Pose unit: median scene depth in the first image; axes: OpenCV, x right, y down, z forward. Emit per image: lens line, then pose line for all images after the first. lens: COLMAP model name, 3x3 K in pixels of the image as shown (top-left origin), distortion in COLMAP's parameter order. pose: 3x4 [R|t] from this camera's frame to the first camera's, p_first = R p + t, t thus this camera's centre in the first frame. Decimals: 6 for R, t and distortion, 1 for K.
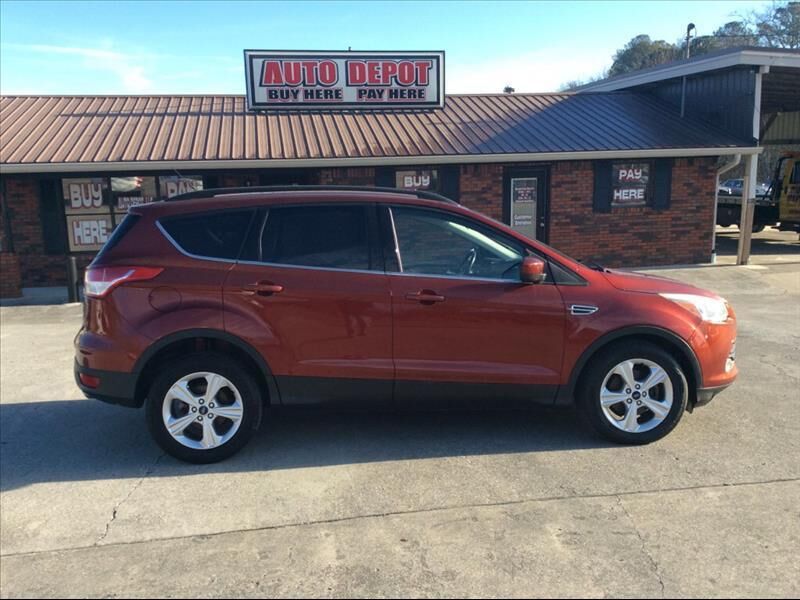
lens RADIAL K [[707.9, 0, 400.0], [0, 707.9, 300.0], [0, 0, 1]] dist [0.099410, -0.175101]
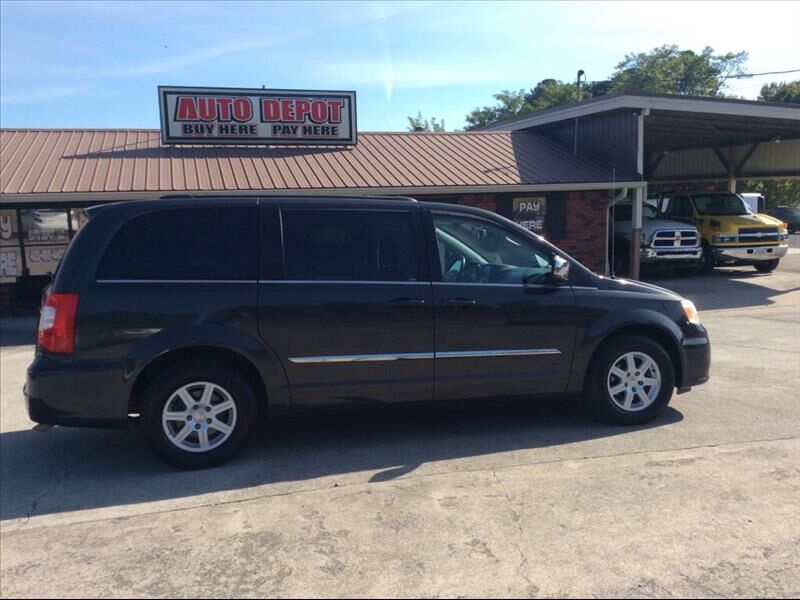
lens RADIAL K [[707.9, 0, 400.0], [0, 707.9, 300.0], [0, 0, 1]] dist [0.099410, -0.175101]
pose [[0.993861, -0.015524, 0.109543, 0.008059], [0.021121, 0.998520, -0.050120, 0.013757], [-0.108603, 0.052126, 0.992718, -0.035154]]
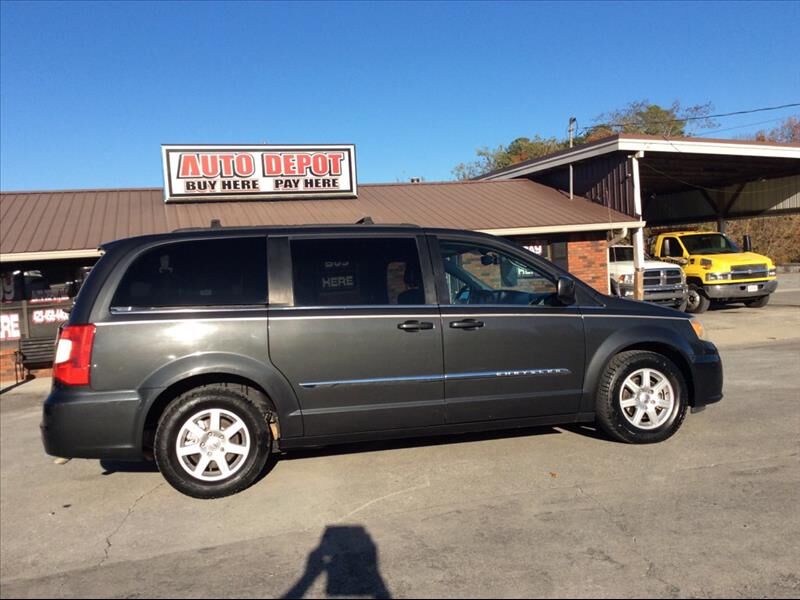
lens RADIAL K [[707.9, 0, 400.0], [0, 707.9, 300.0], [0, 0, 1]] dist [0.099410, -0.175101]
pose [[0.989631, -0.044982, 0.136408, -0.027948], [0.063030, 0.989373, -0.131029, 0.028944], [-0.129064, 0.138268, 0.981949, -0.025279]]
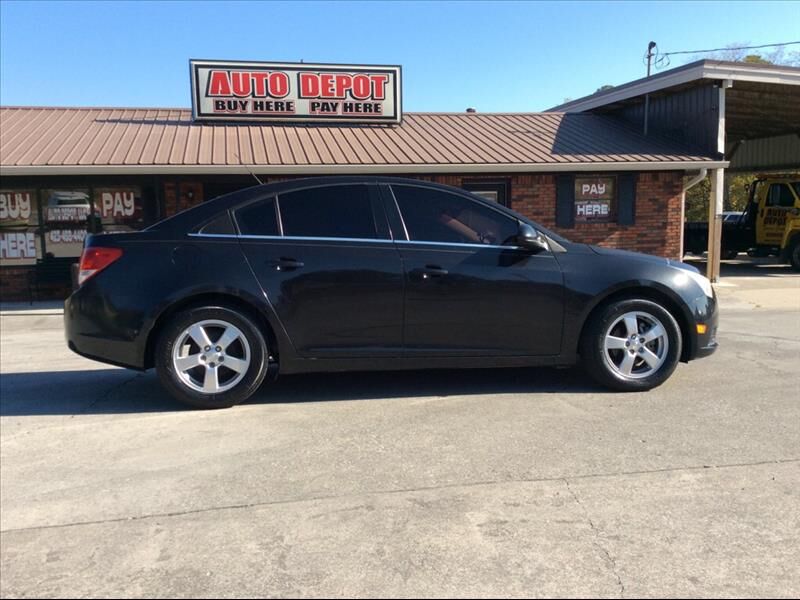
lens RADIAL K [[715.2, 0, 399.7], [0, 715.2, 281.5], [0, 0, 1]] dist [0.089361, -0.157855]
pose [[0.999291, -0.000108, 0.037661, 0.025185], [0.003500, 0.995936, -0.090001, 0.033548], [-0.037498, 0.090069, 0.995229, 0.058005]]
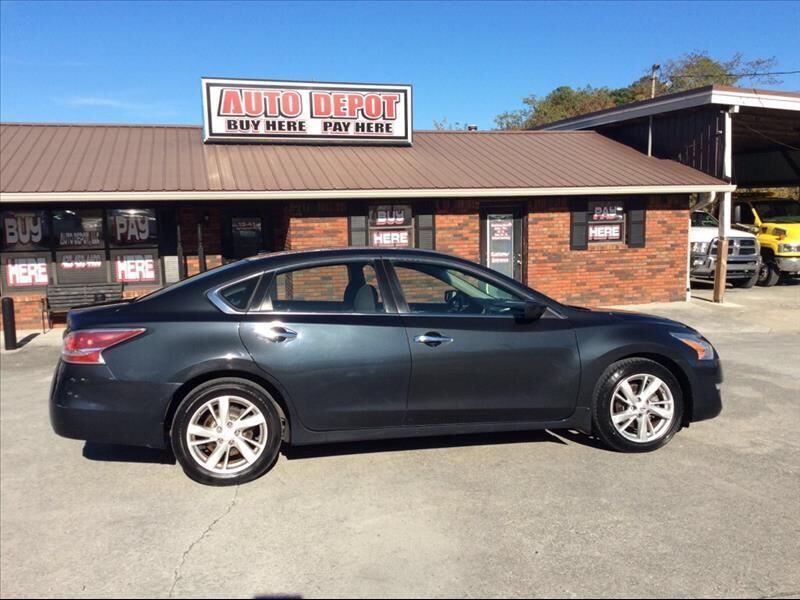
lens RADIAL K [[706.4, 0, 400.0], [0, 706.4, 300.0], [0, 0, 1]] dist [0.143936, -0.352257]
pose [[0.995023, -0.007053, 0.099394, -0.054873], [0.013122, 0.998080, -0.060536, 0.000411], [-0.098776, 0.061539, 0.993205, 0.065209]]
